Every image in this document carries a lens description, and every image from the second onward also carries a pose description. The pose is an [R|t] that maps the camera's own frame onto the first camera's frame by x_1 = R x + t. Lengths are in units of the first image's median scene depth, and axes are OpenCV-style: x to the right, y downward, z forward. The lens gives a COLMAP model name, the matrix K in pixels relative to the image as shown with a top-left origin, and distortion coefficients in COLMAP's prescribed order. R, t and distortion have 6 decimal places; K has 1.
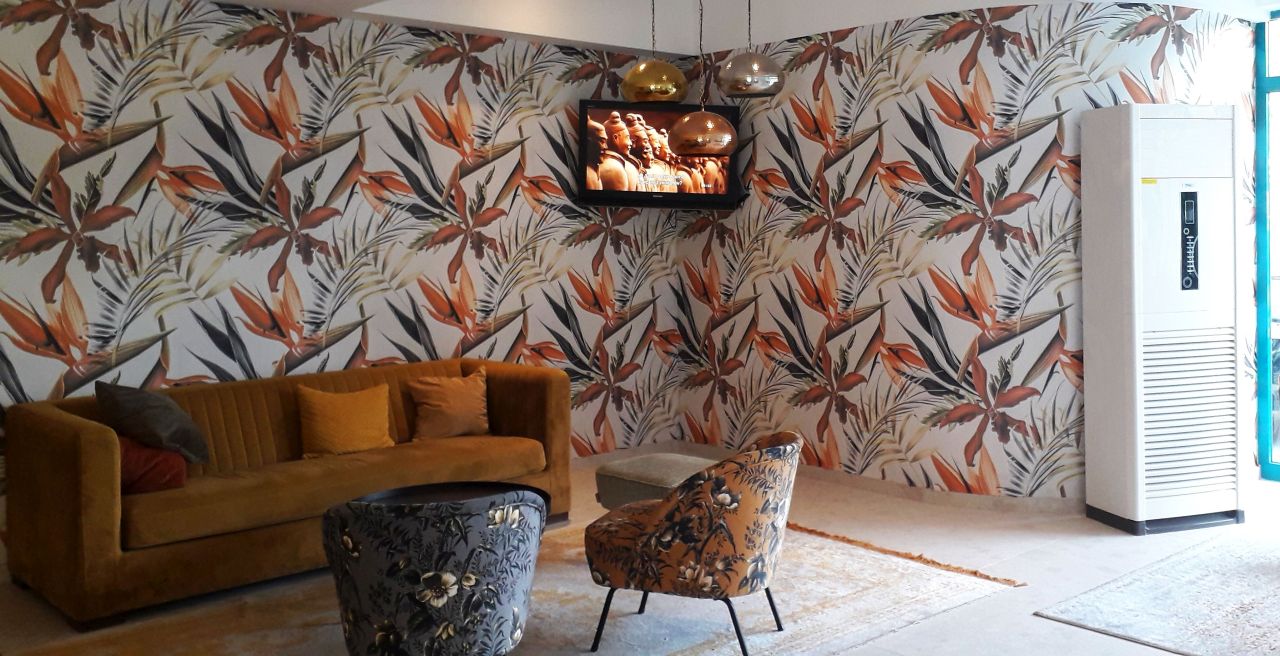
lens RADIAL K [[1169.2, 0, 639.7], [0, 1169.2, 263.1], [0, 0, 1]] dist [0.010820, -0.102922]
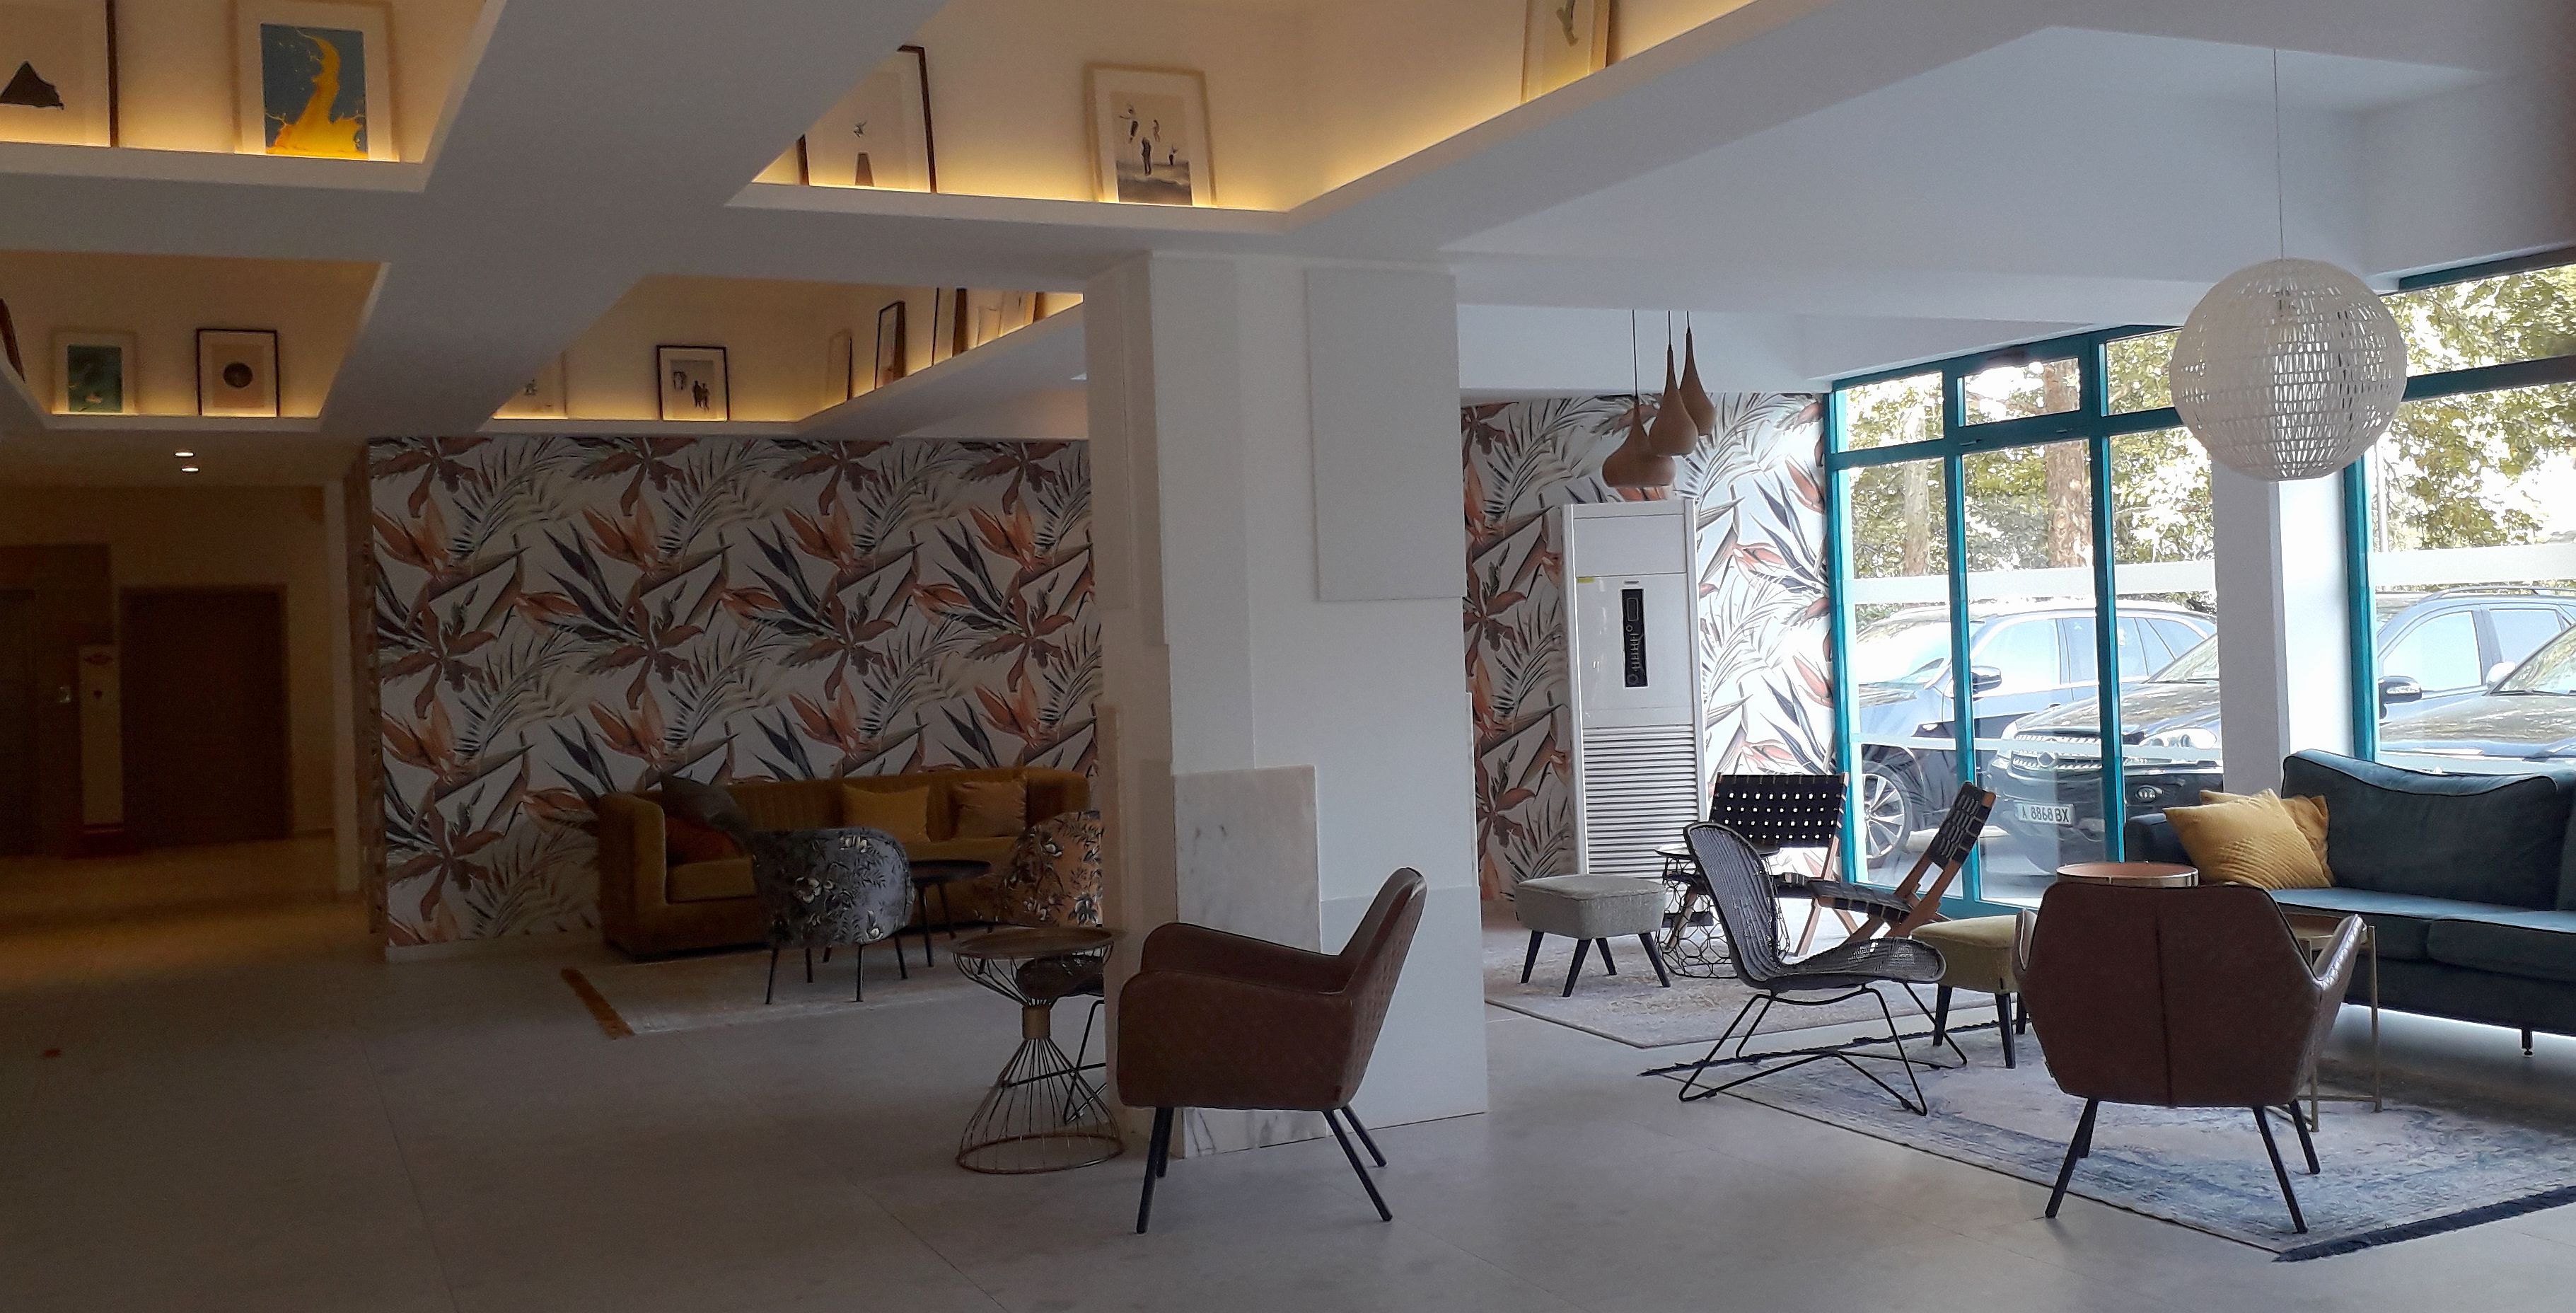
lens RADIAL K [[2201.3, 0, 1288.0], [0, 2201.3, 656.5], [0, 0, 1]] dist [-0.054616, 0.000483]
pose [[0.959569, -0.016602, -0.280982, 0.663245], [0.013545, 0.999826, -0.012819, 0.015917], [0.281146, 0.008495, 0.959627, -0.827993]]
